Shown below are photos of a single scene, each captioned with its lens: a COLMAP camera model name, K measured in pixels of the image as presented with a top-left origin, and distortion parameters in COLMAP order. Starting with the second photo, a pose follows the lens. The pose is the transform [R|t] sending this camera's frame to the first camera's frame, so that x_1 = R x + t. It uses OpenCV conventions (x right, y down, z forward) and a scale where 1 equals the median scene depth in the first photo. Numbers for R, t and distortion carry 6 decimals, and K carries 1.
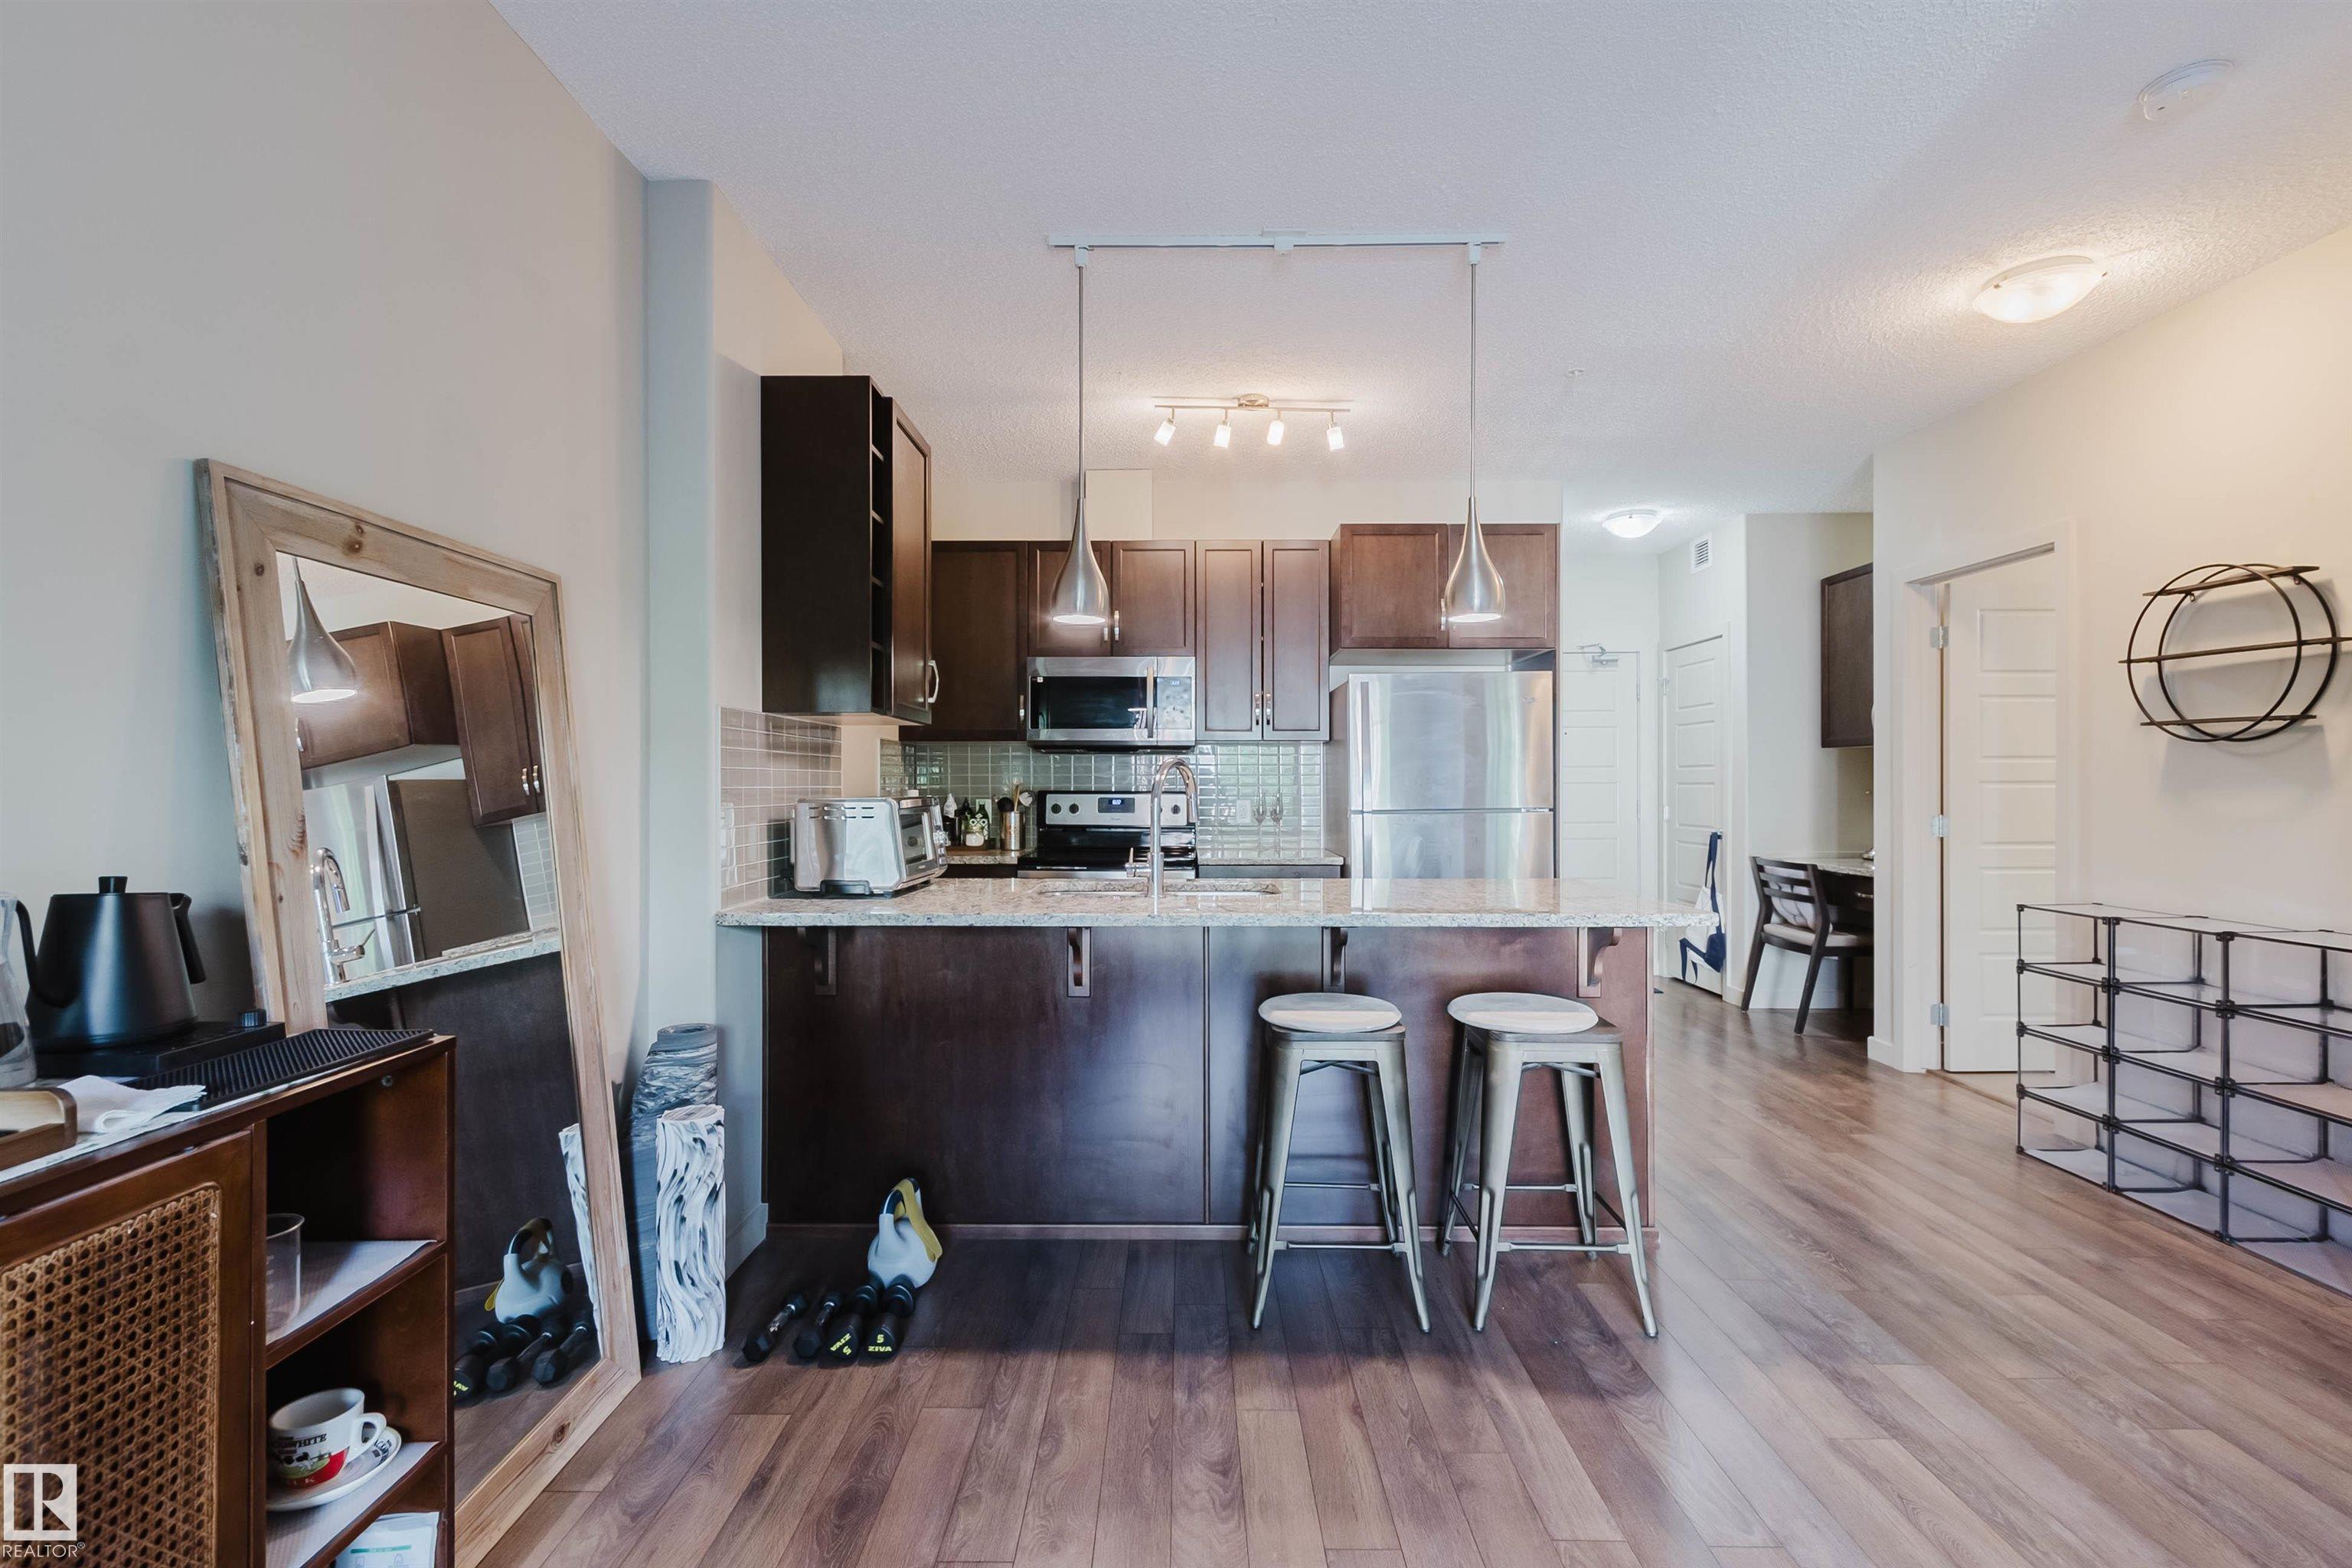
lens RADIAL K [[1066.8, 0, 1168.4], [0, 1066.8, 784.1], [0, 0, 1]] dist [0.000131, -0.000121]
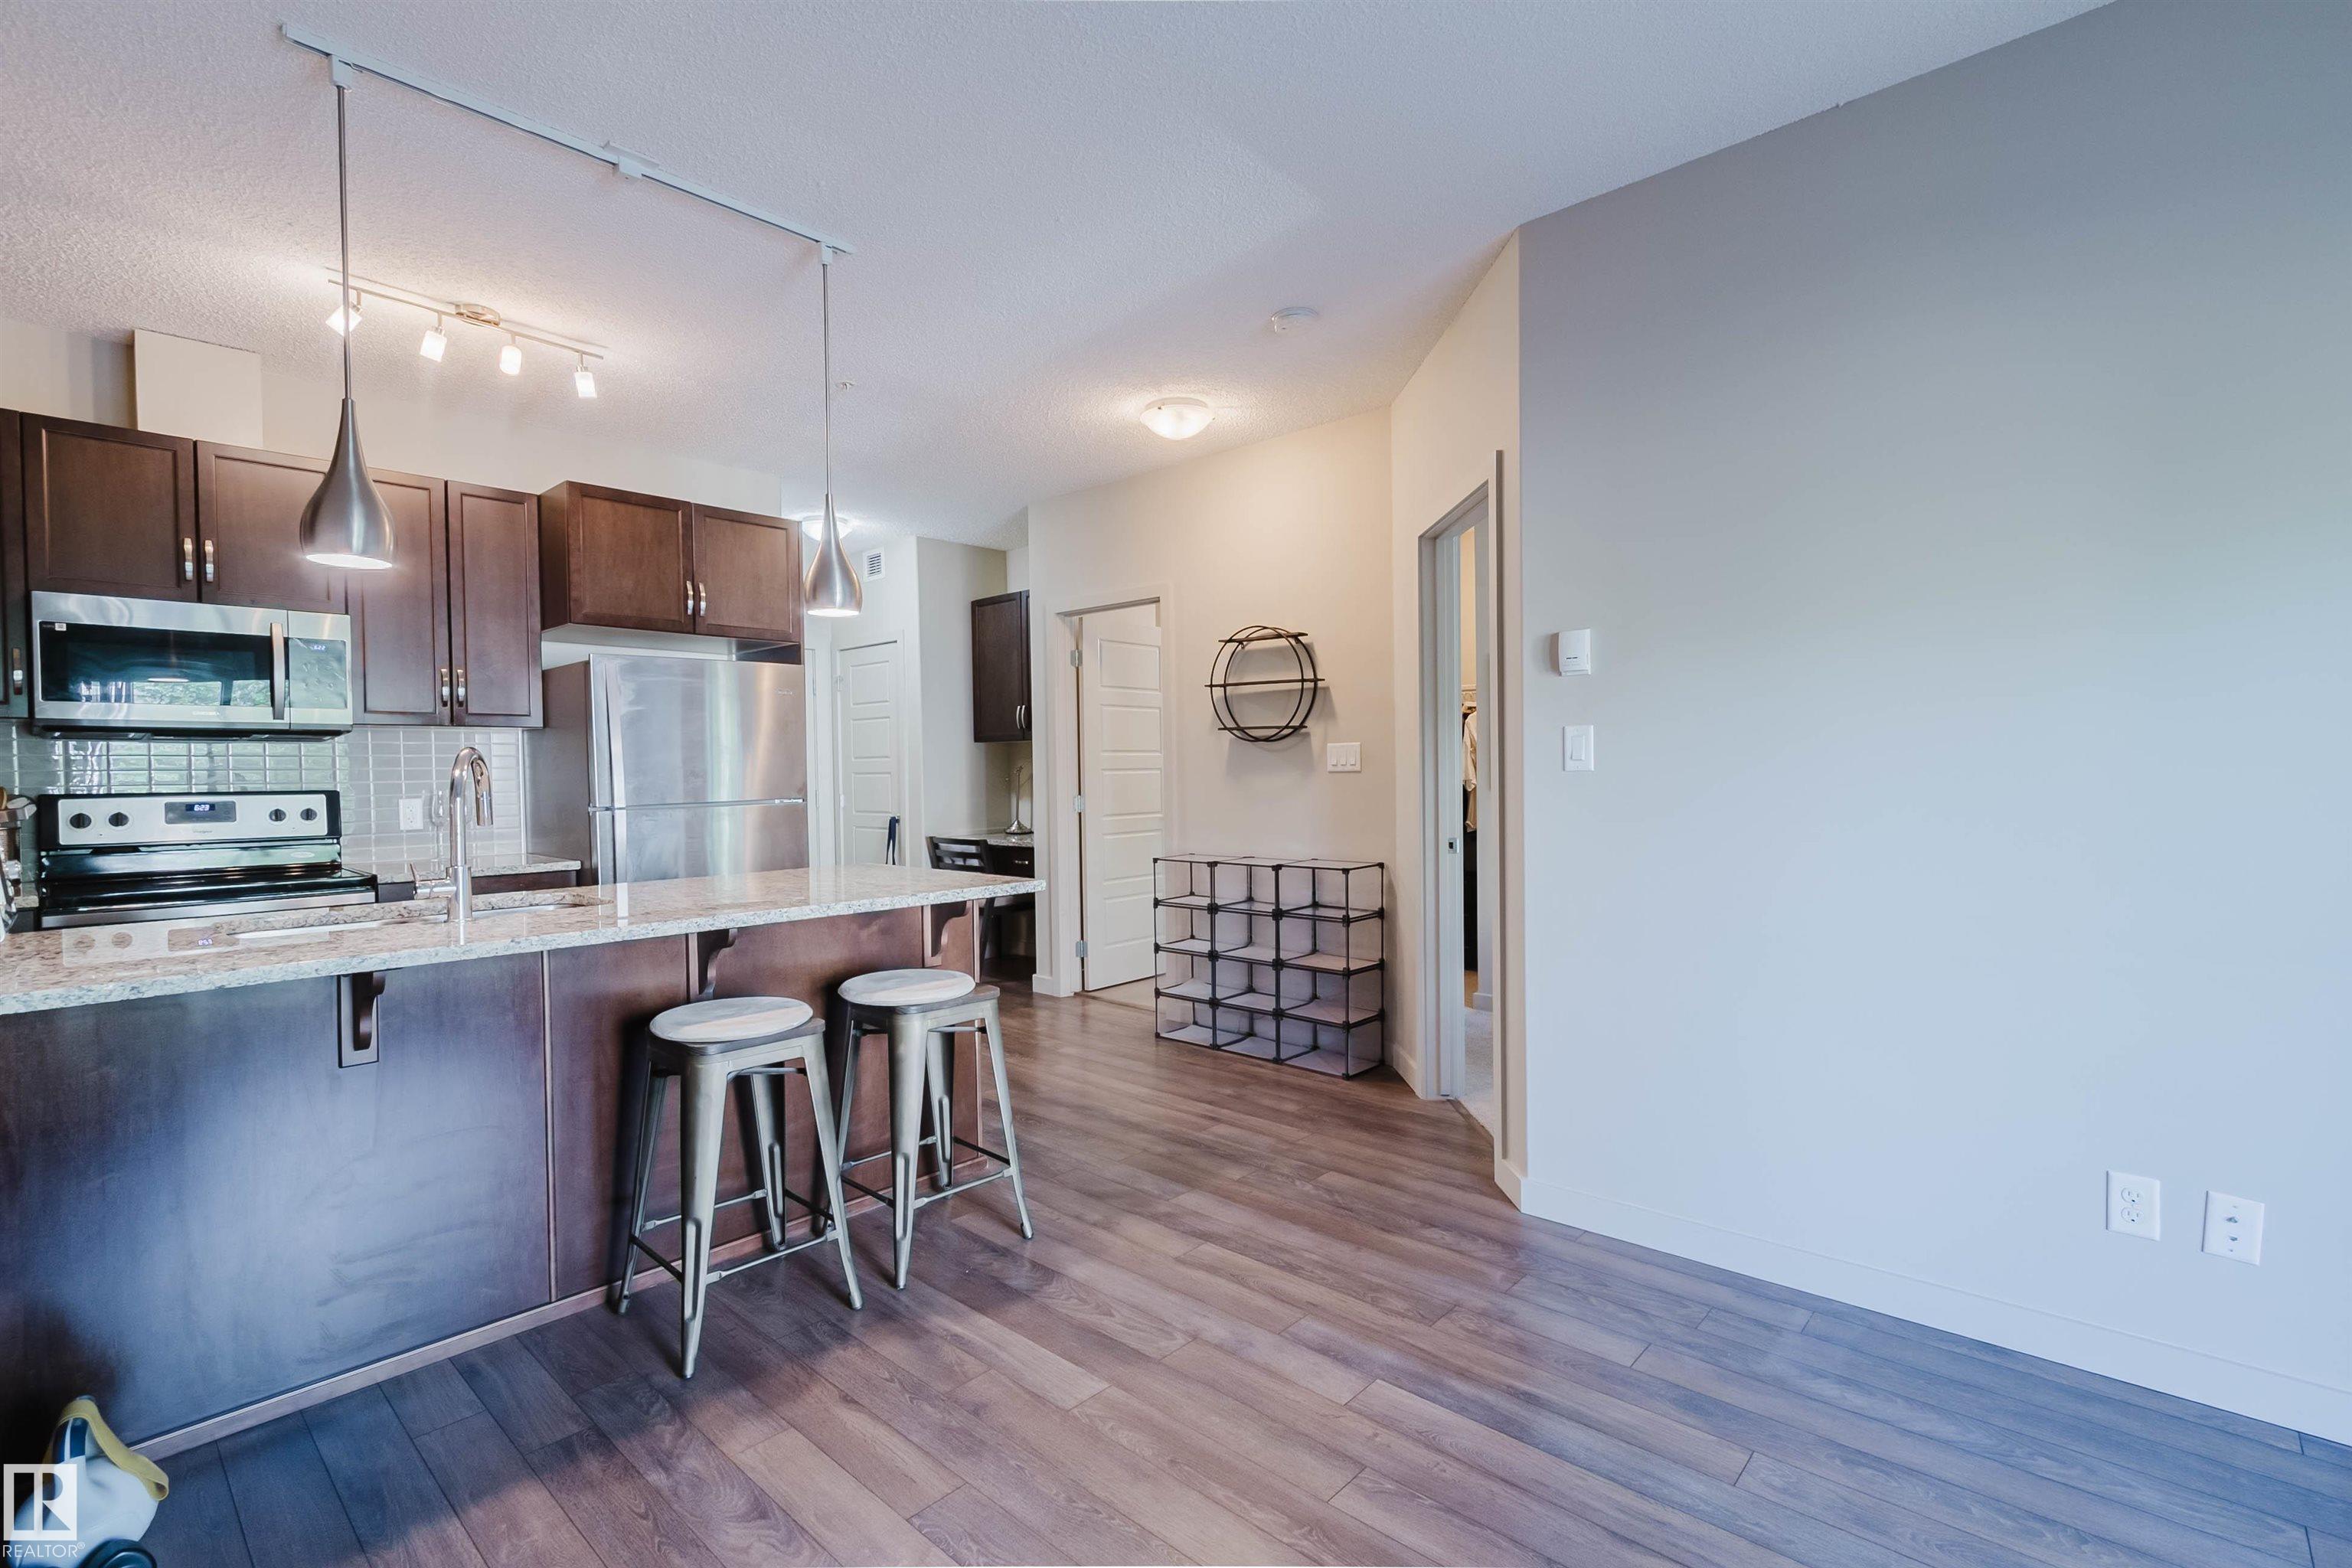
lens RADIAL K [[1066.2, 0, 1176.0], [0, 1066.2, 784.0], [0, 0, 1]] dist [0.000766, -0.000129]
pose [[0.668370, -0.018401, 0.743601, -0.240234], [0.012552, 0.999831, 0.013460, -0.001146], [-0.743723, 0.000338, 0.668488, 0.066854]]
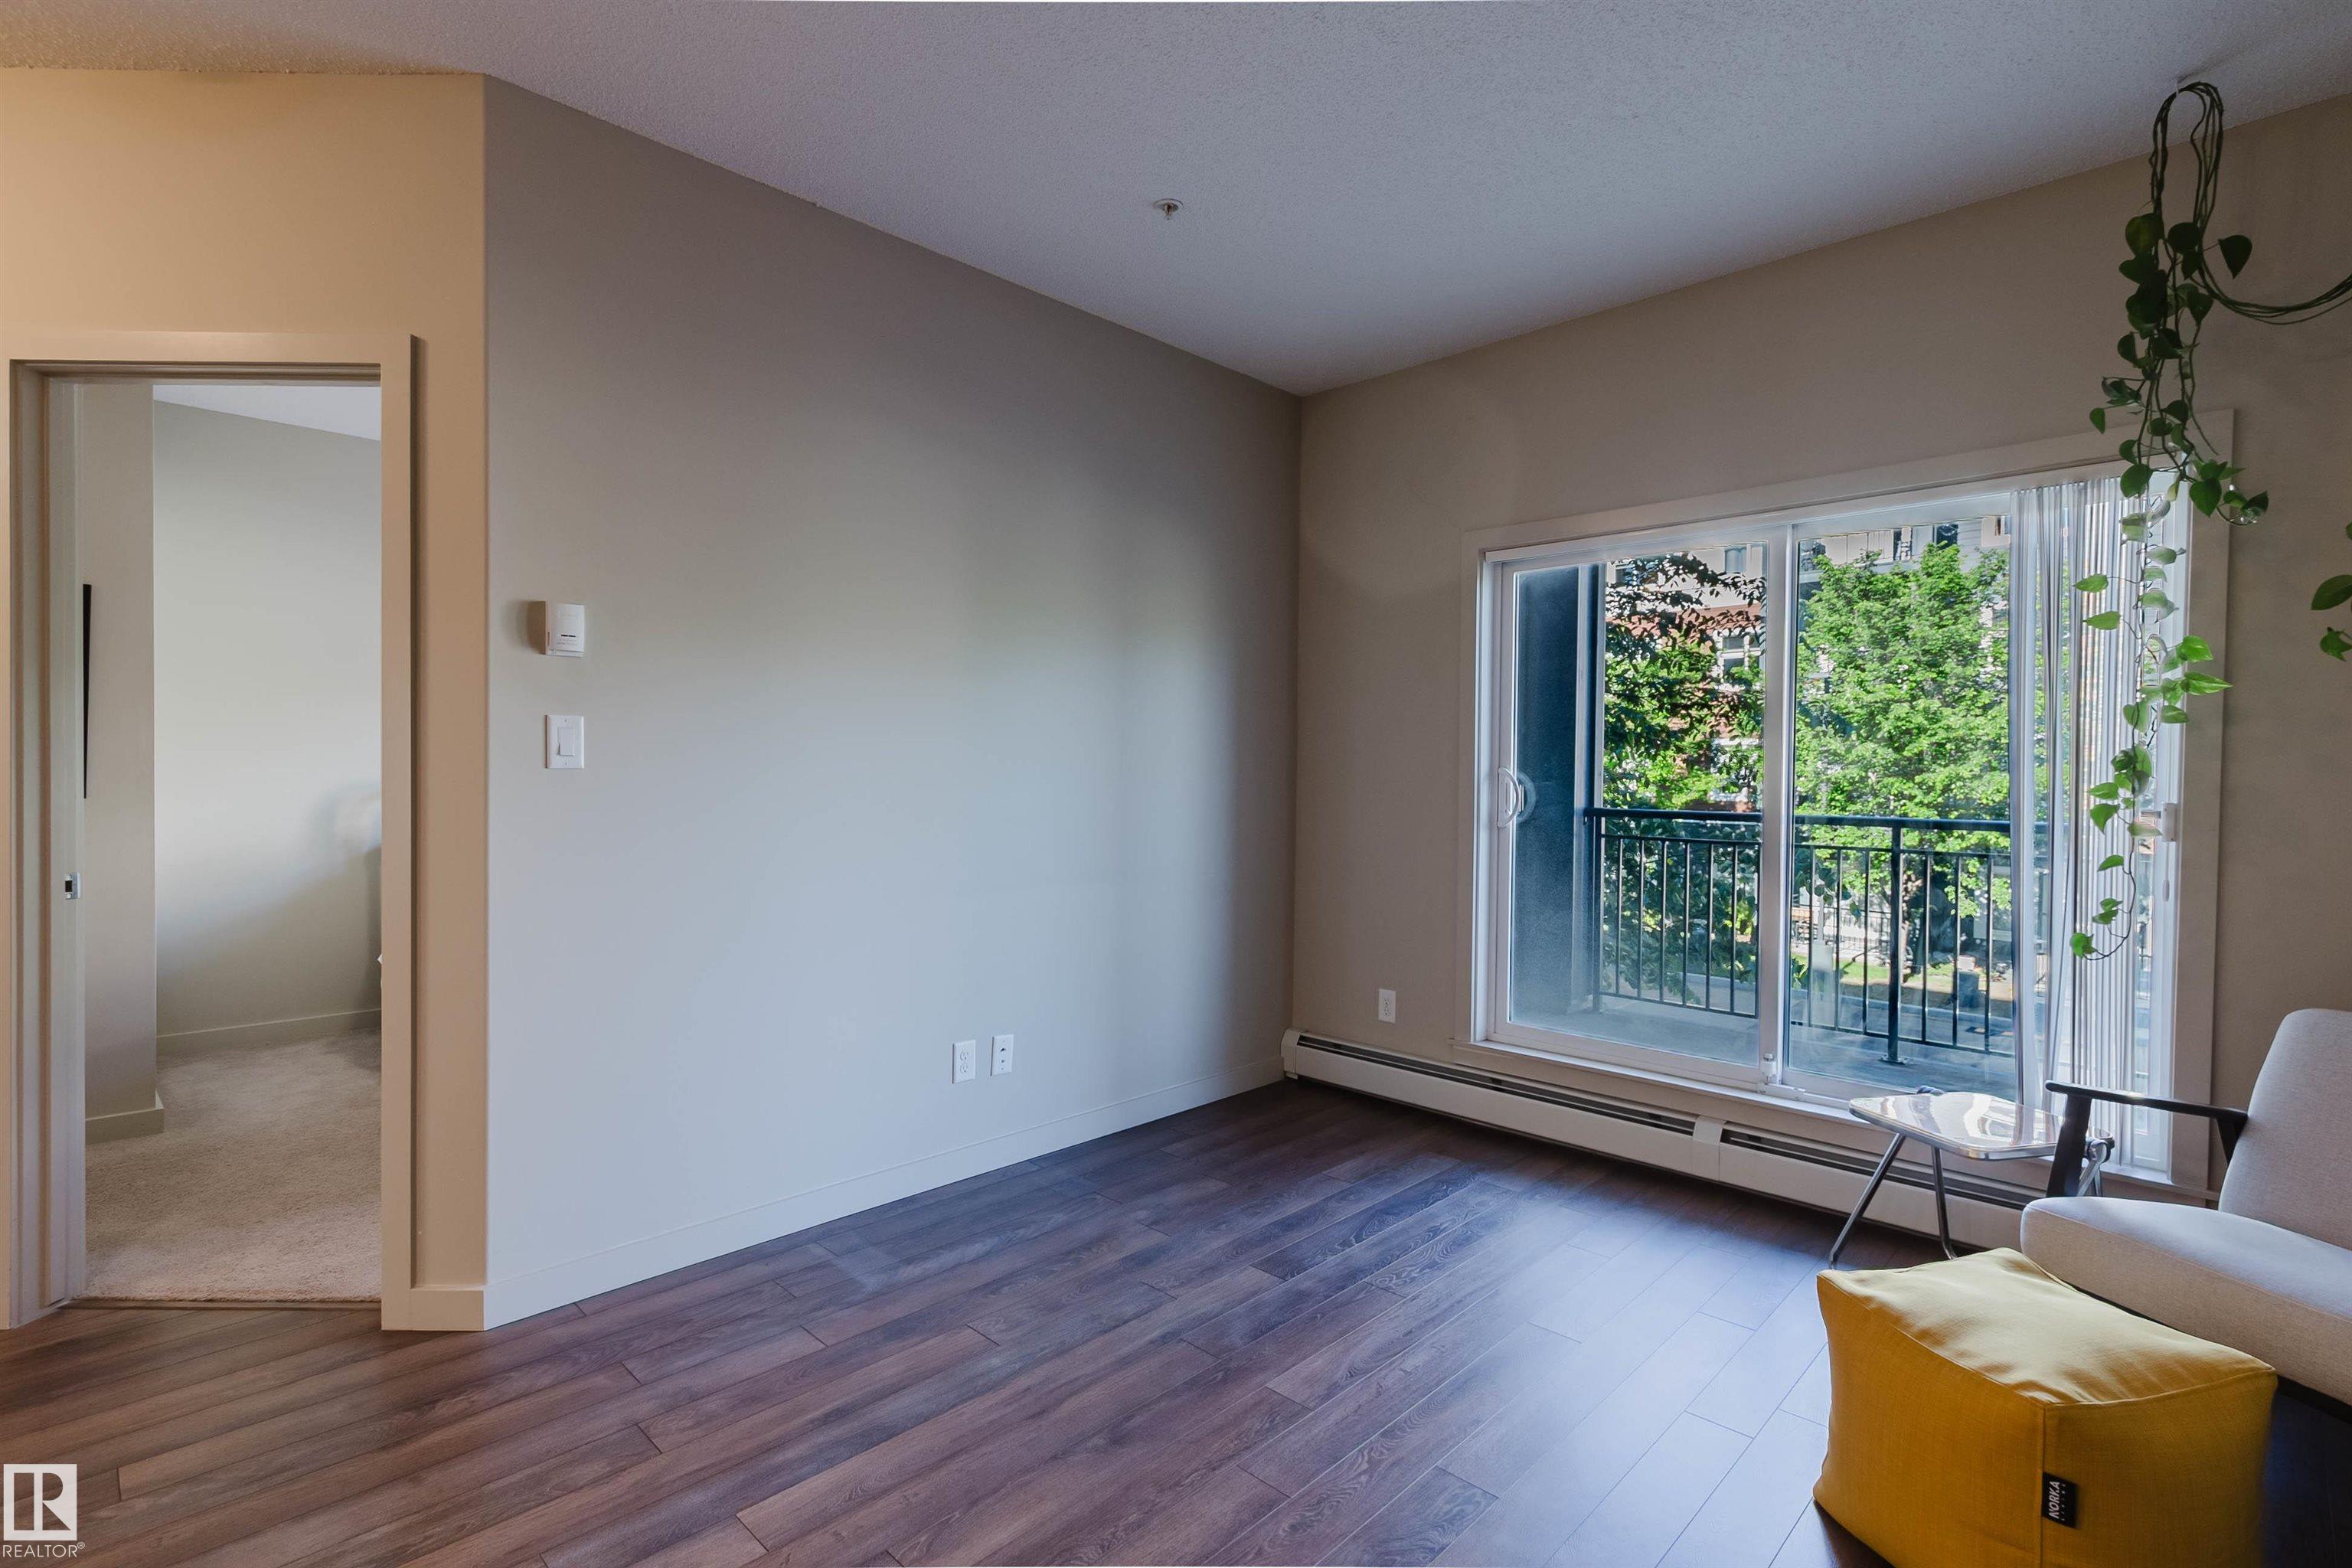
lens RADIAL K [[1066.8, 0, 1168.4], [0, 1066.8, 784.1], [0, 0, 1]] dist [0.000131, -0.000121]
pose [[-0.719798, -0.005805, 0.694160, -0.191318], [-0.006389, 0.999978, 0.001738, 0.012166], [-0.694155, -0.003185, -0.719819, 0.683987]]
